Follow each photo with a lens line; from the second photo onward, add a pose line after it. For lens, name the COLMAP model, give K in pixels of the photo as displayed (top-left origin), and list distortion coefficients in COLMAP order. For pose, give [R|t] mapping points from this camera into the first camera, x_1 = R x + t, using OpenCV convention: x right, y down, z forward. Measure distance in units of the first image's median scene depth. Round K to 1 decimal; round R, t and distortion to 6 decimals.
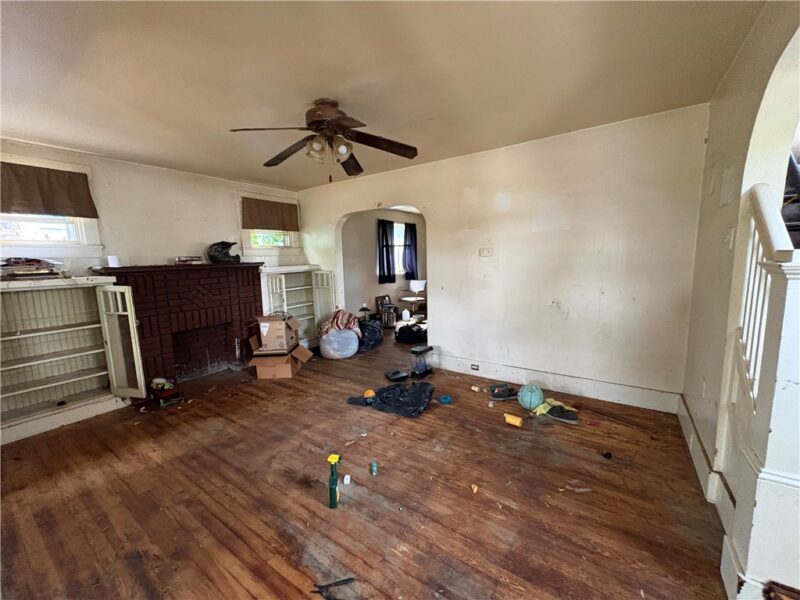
lens RADIAL K [[320.0, 0, 400.0], [0, 320.0, 300.0], [0, 0, 1]] dist [0.000158, 0.000136]
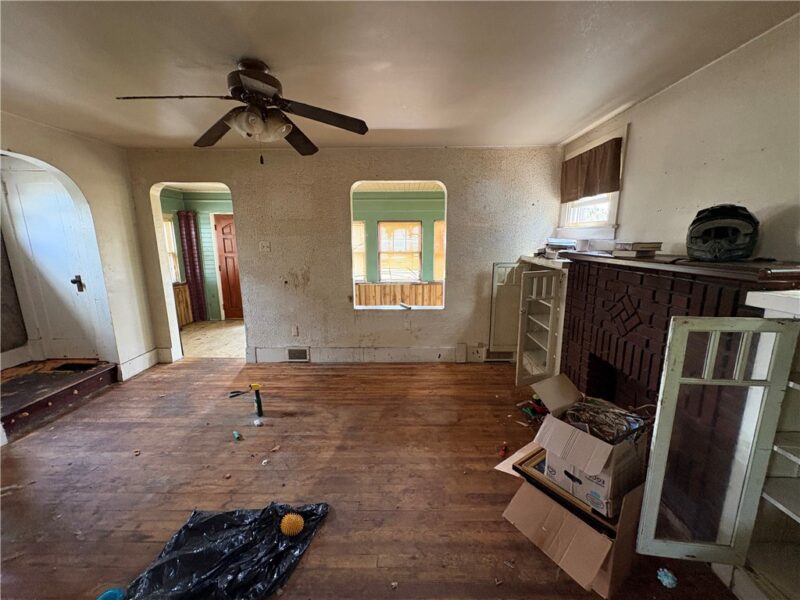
lens RADIAL K [[320.0, 0, 400.0], [0, 320.0, 300.0], [0, 0, 1]] dist [0.000158, 0.000136]
pose [[-0.830111, 0.139733, -0.539806, -0.009627], [-0.046442, 0.947401, 0.316661, -0.226048], [0.555661, 0.287933, -0.779958, 1.412535]]
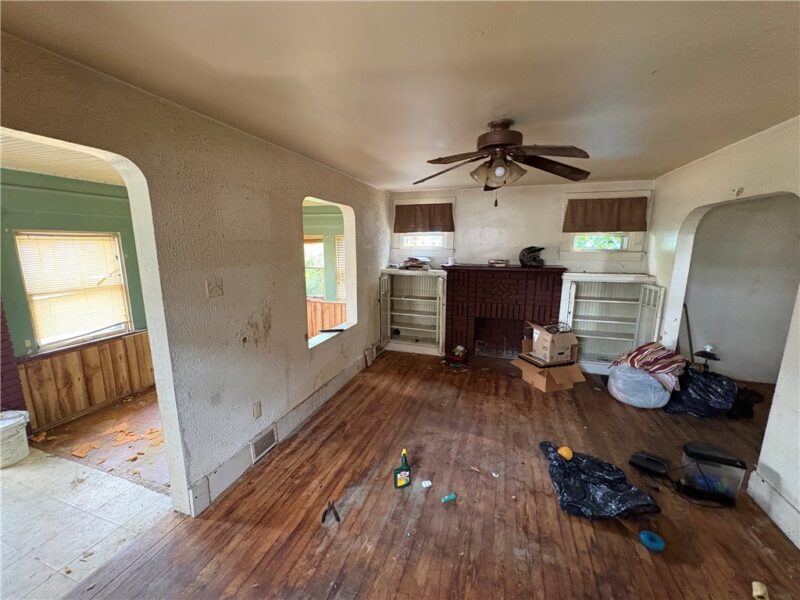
lens RADIAL K [[320.0, 0, 400.0], [0, 320.0, 300.0], [0, 0, 1]] dist [0.000158, 0.000136]
pose [[0.277646, 0.198627, -0.939926, 0.472584], [-0.139582, 0.976351, 0.165093, -0.154113], [0.950489, 0.085359, 0.298805, 0.335678]]
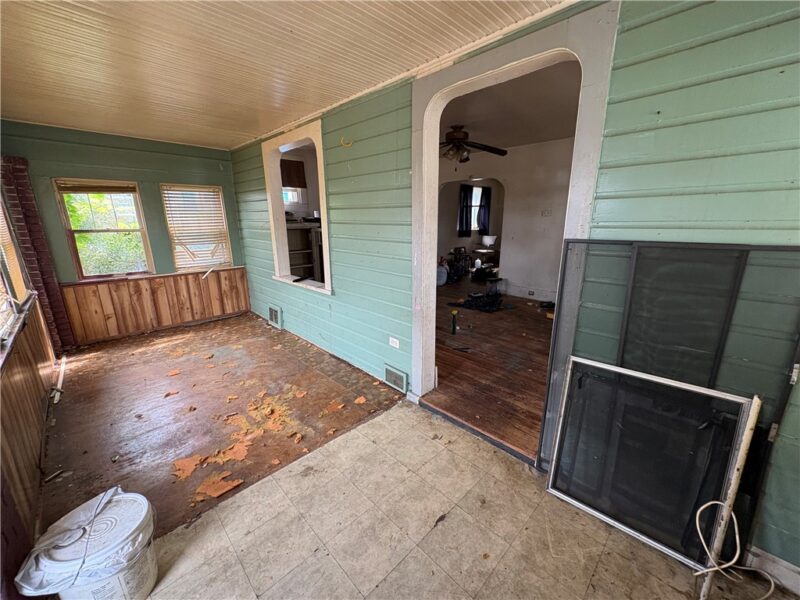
lens RADIAL K [[320.0, 0, 400.0], [0, 320.0, 300.0], [0, 0, 1]] dist [0.000158, 0.000136]
pose [[0.982307, 0.067613, -0.174649, -0.116211], [-0.045553, 0.990809, 0.127364, 0.096201], [0.181656, -0.117155, 0.976359, -0.645700]]
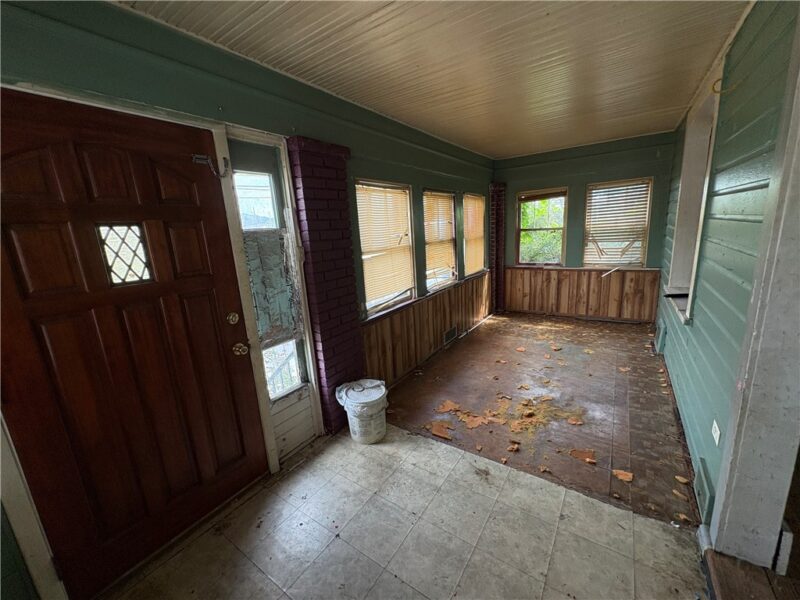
lens RADIAL K [[320.0, 0, 400.0], [0, 320.0, 300.0], [0, 0, 1]] dist [0.000158, 0.000136]
pose [[0.006060, 0.243438, -0.969897, 0.141420], [-0.067667, 0.967792, 0.242487, 0.043339], [0.997690, 0.064160, 0.022338, -0.318285]]
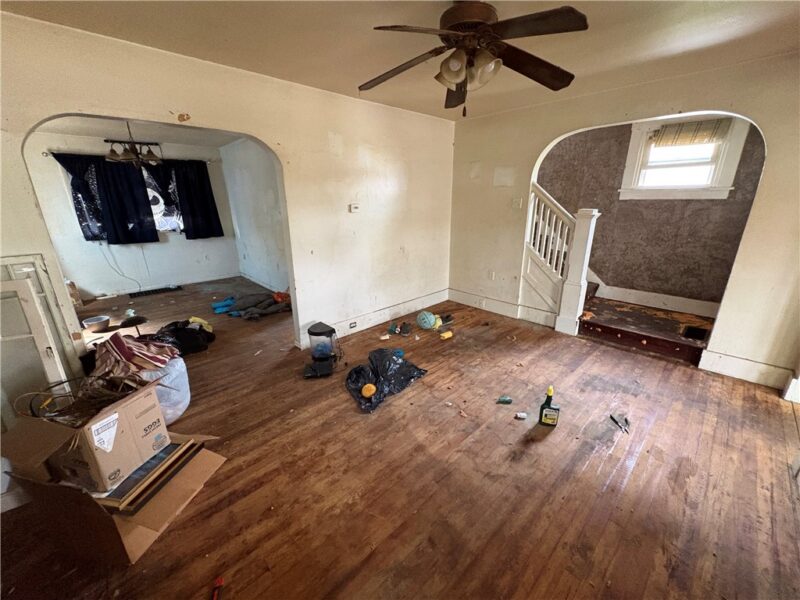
lens RADIAL K [[320.0, 0, 400.0], [0, 320.0, 300.0], [0, 0, 1]] dist [0.000158, 0.000136]
pose [[0.205992, -0.272621, 0.939811, -0.784333], [0.135954, 0.959067, 0.248408, -0.114678], [-0.969063, 0.076601, 0.234624, 0.721769]]
